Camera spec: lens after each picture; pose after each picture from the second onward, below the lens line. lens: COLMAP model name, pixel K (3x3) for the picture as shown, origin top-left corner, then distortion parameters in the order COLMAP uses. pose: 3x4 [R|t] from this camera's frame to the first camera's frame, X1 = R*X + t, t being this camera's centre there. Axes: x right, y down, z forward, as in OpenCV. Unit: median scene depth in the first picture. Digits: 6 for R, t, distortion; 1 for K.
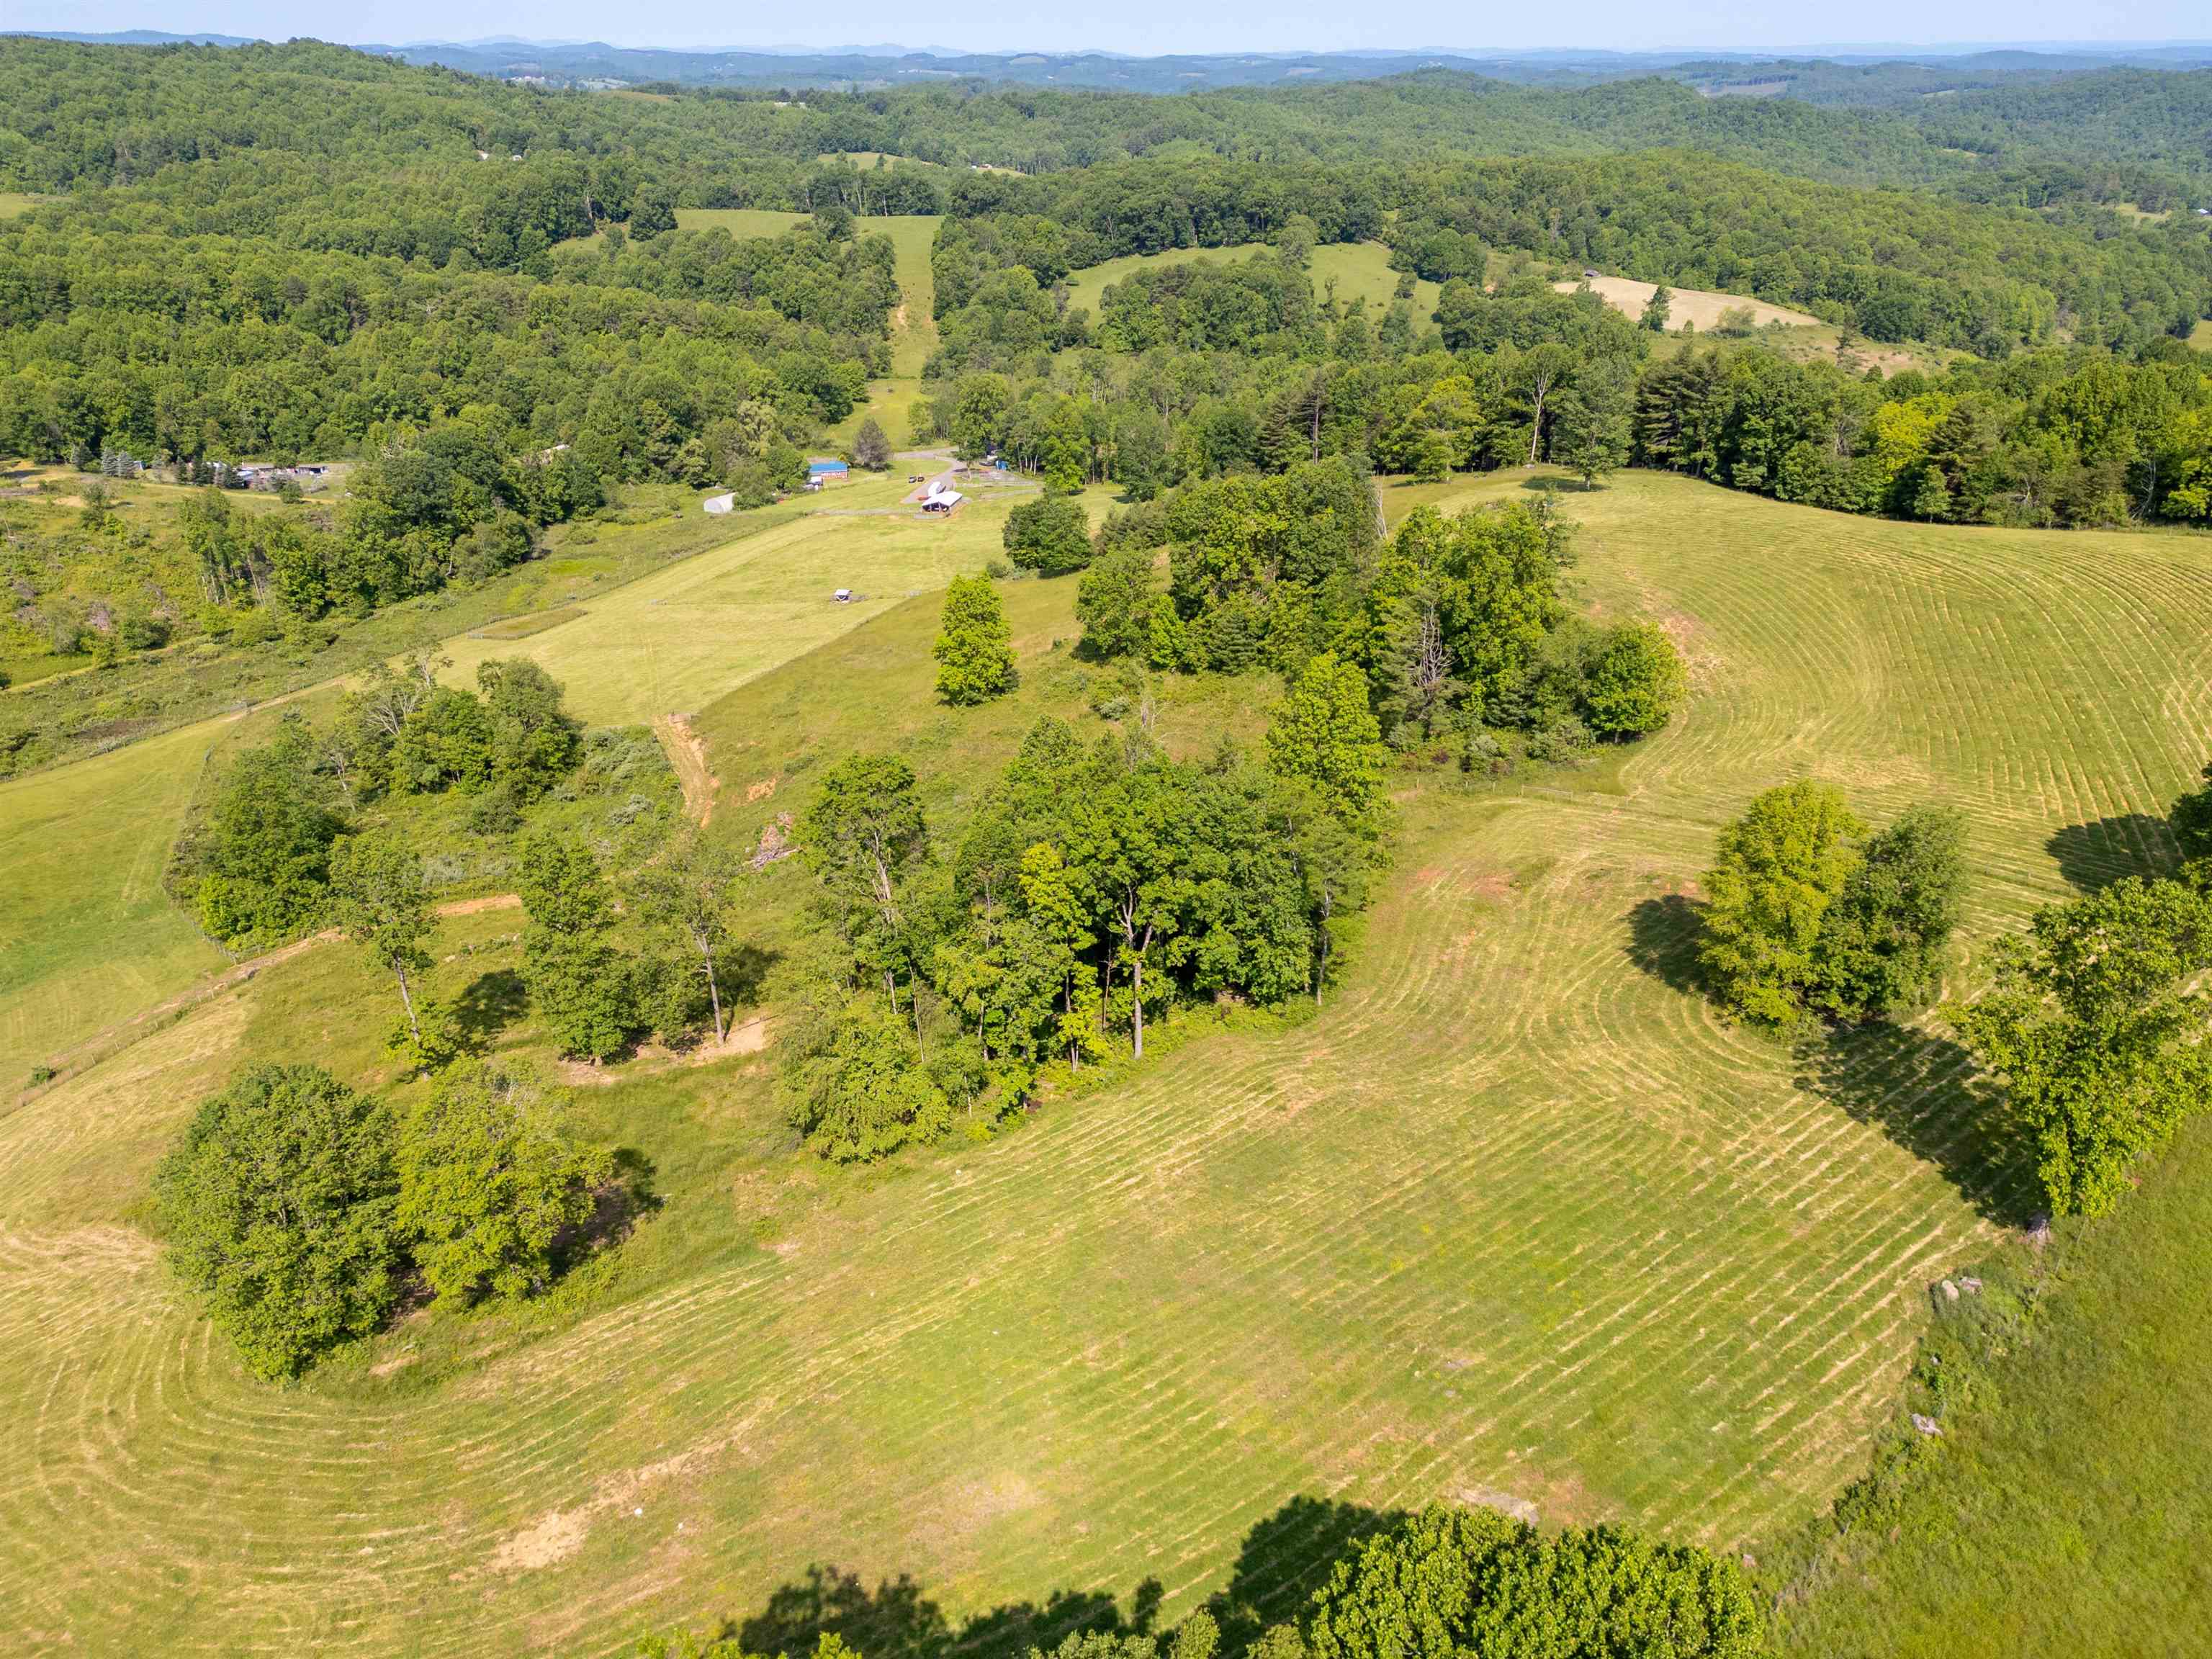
lens RADIAL K [[1551.0, 0, 1101.2], [0, 1551.0, 822.2], [0, 0, 1]] dist [0.066833, -0.052960]
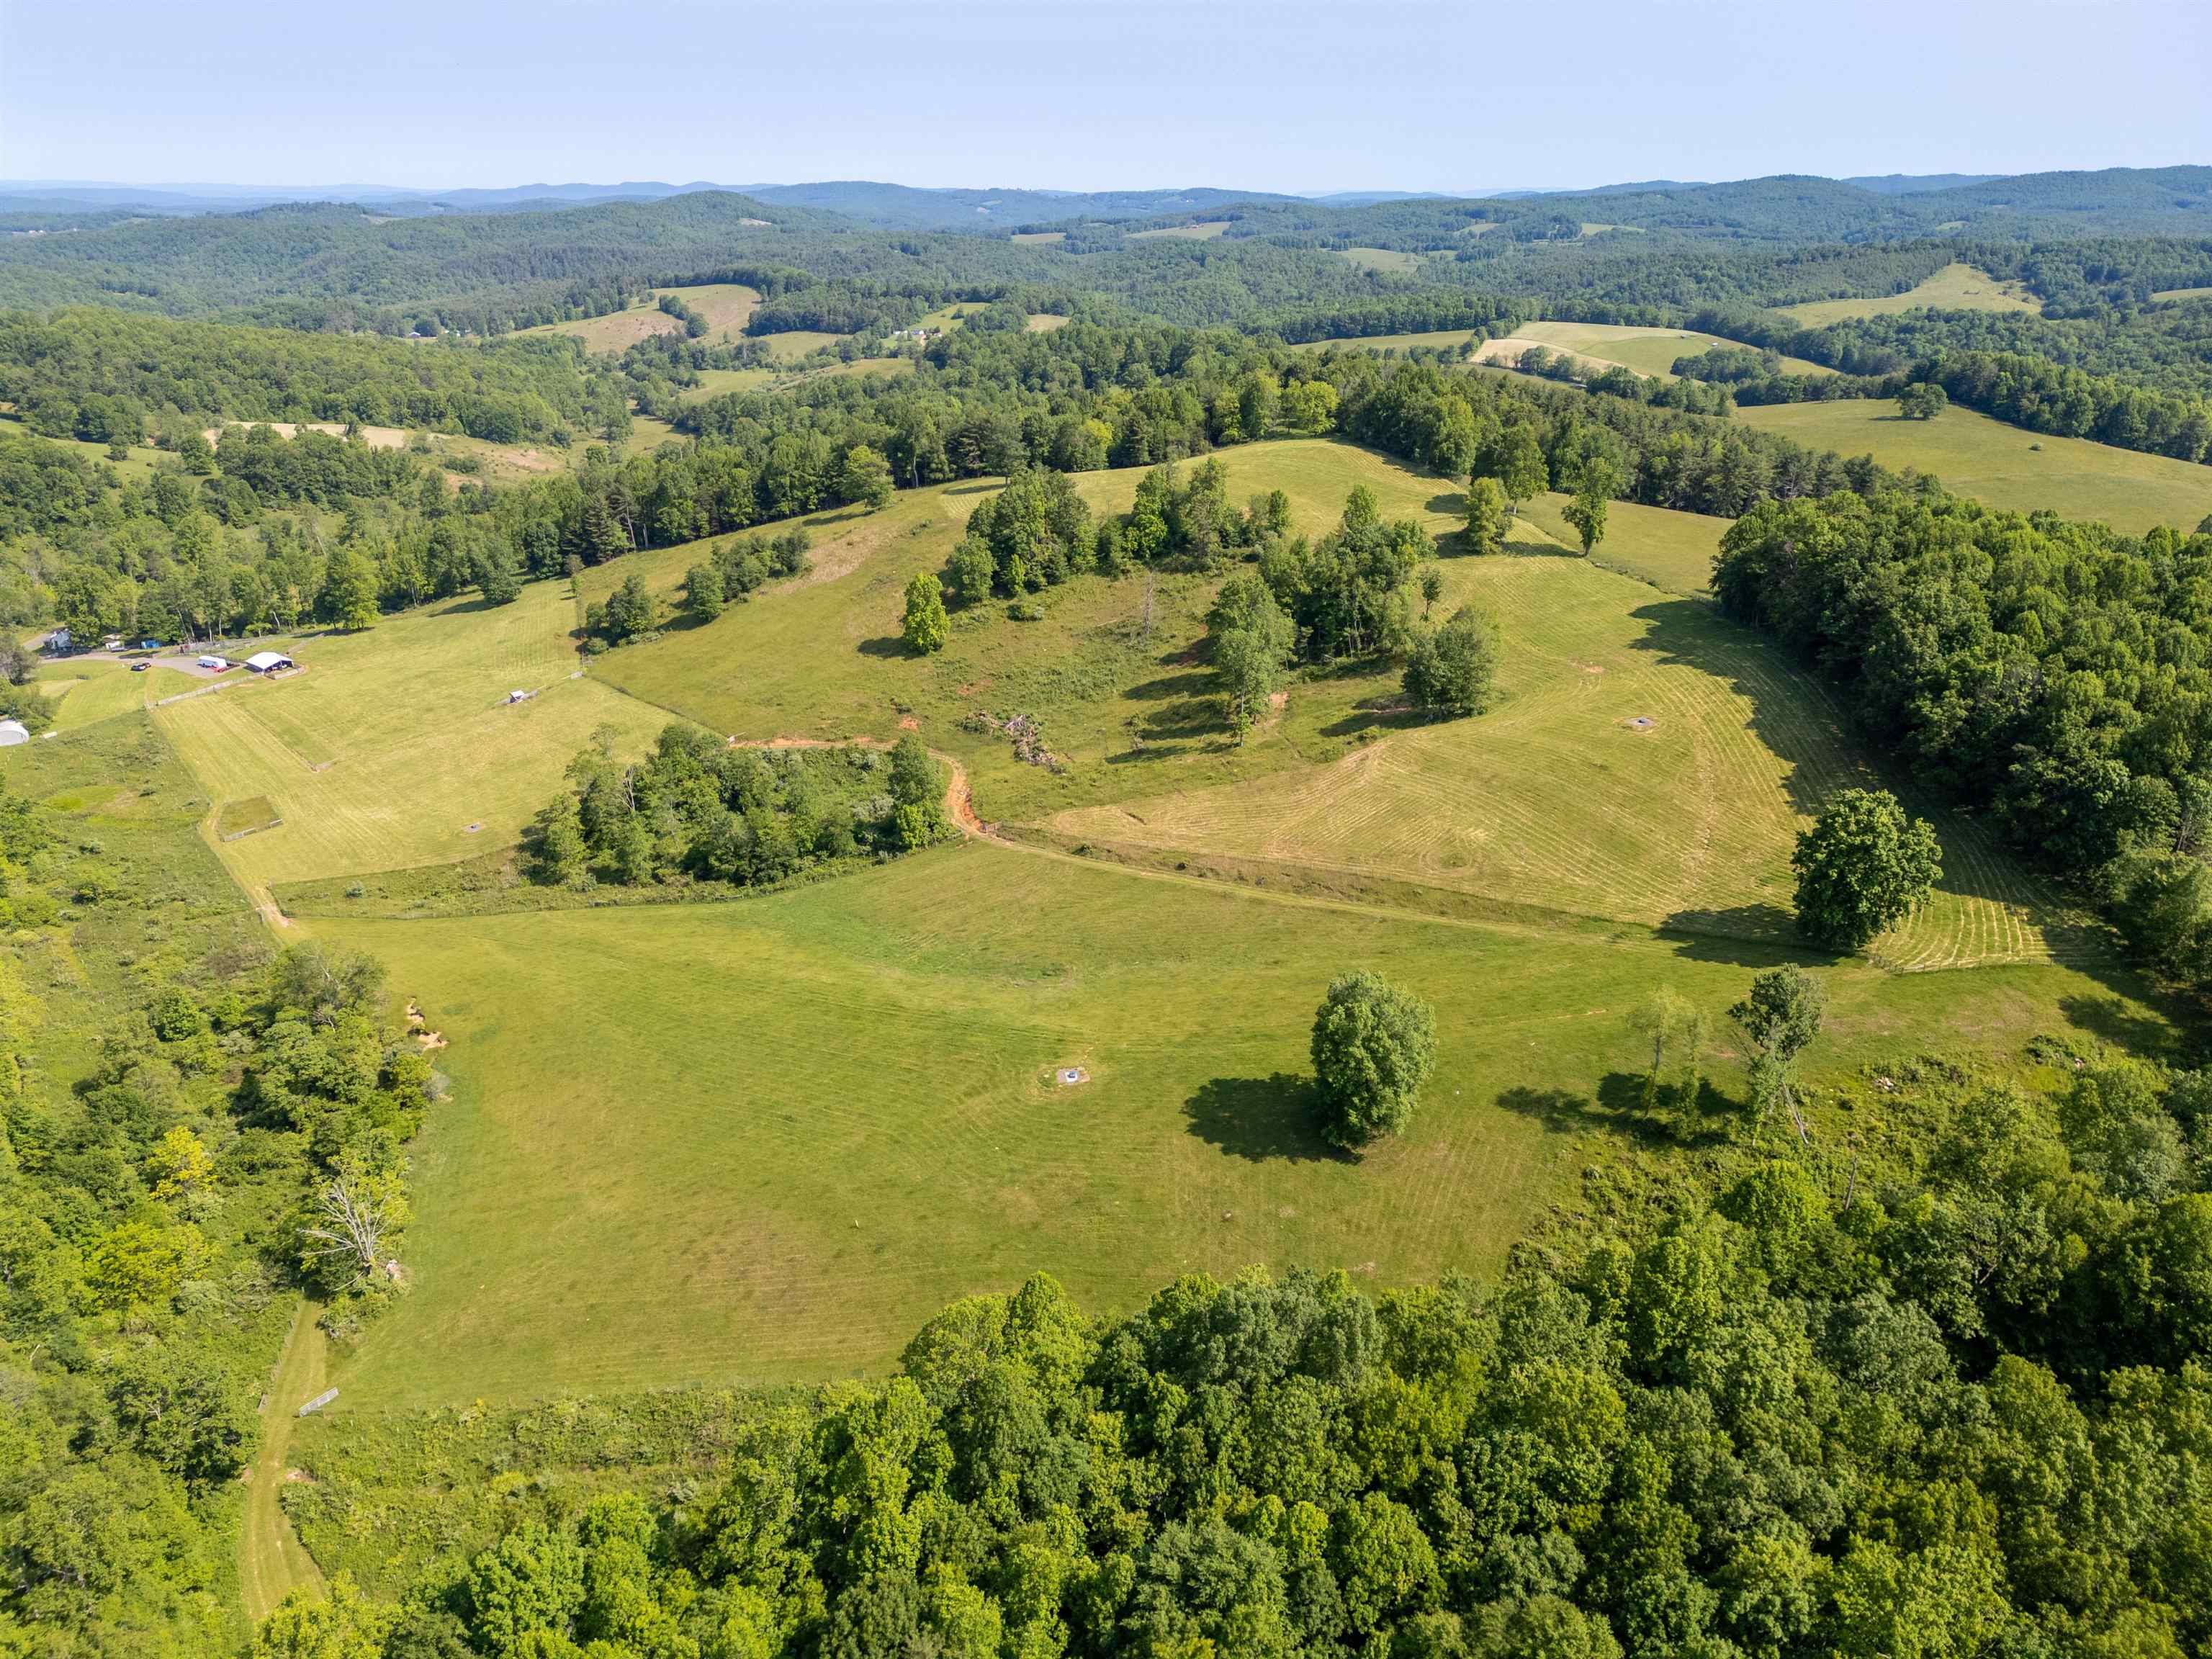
lens RADIAL K [[1549.1, 0, 1102.0], [0, 1549.1, 823.8], [0, 0, 1]] dist [0.072569, -0.062978]
pose [[0.451352, -0.334968, 0.827090, -0.580822], [0.393237, 0.906684, 0.152609, -0.036195], [-0.801028, 0.256362, 0.540955, -0.000621]]
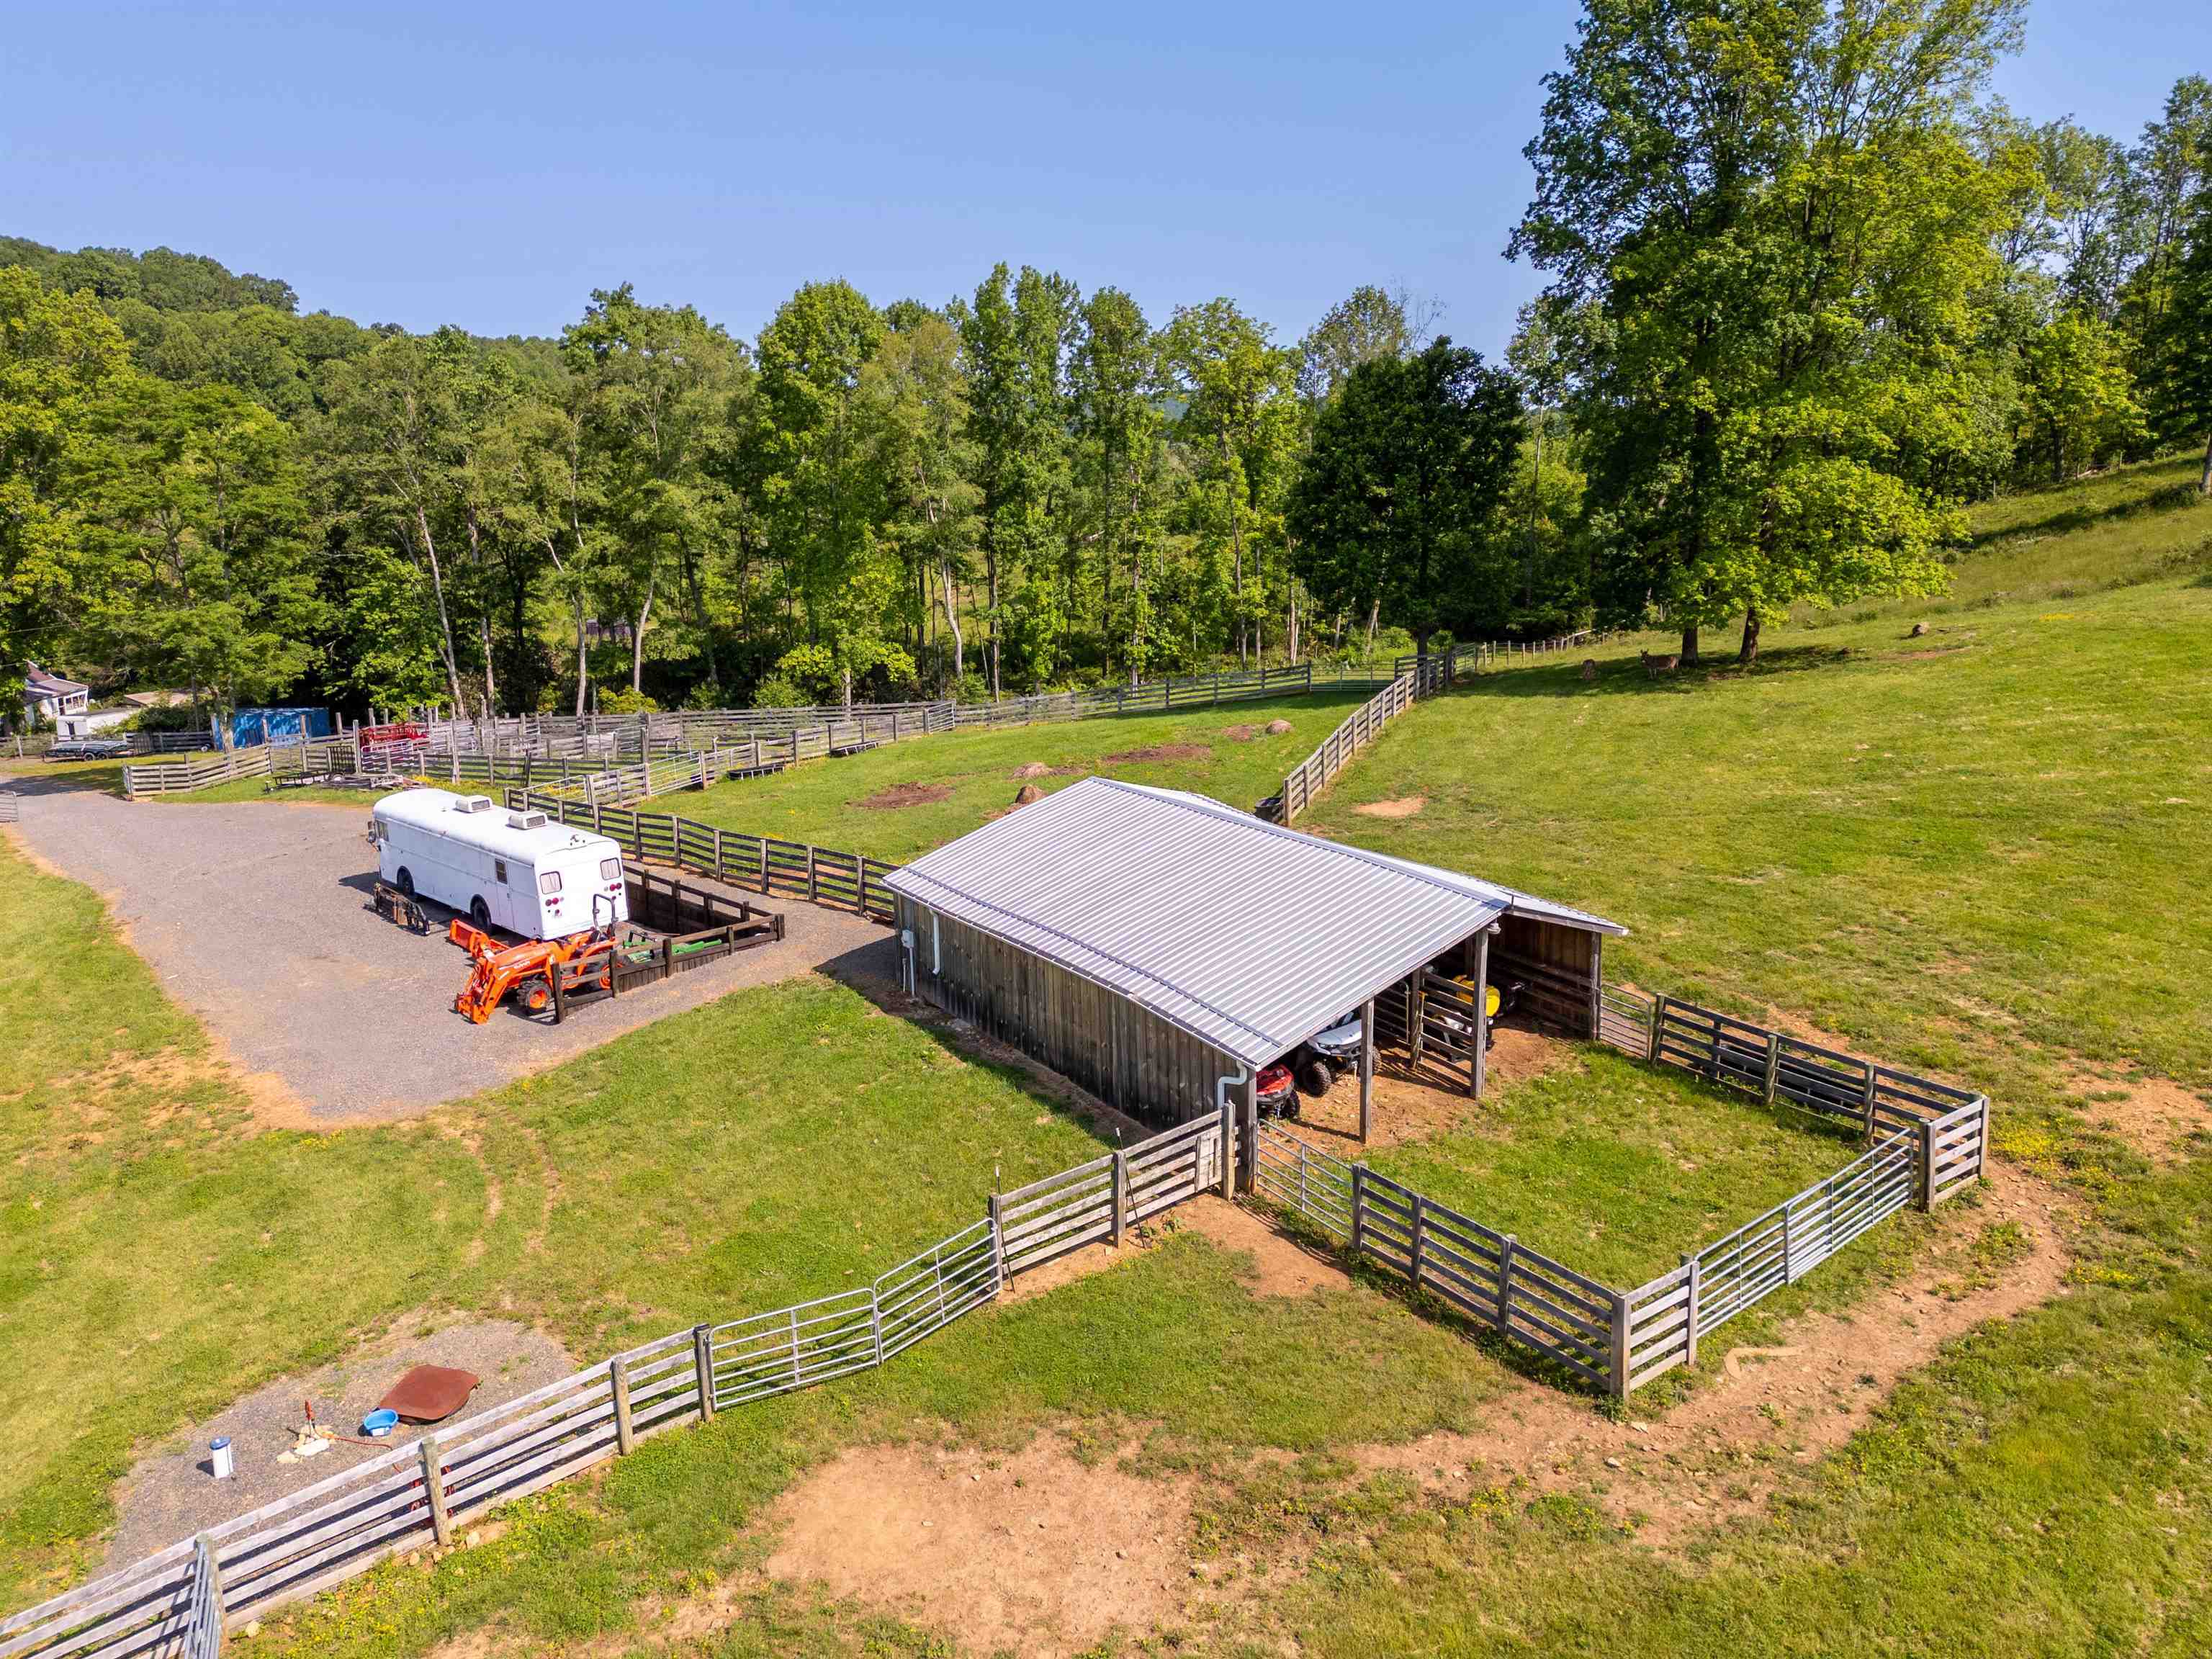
lens RADIAL K [[1529.1, 0, 1070.0], [0, 1529.1, 826.1], [0, 0, 1]] dist [0.088607, -0.084016]
pose [[0.673473, -0.146902, 0.724468, -0.113454], [0.324846, 0.939166, -0.111544, -0.152015], [-0.664010, 0.310463, 0.680223, 0.729613]]
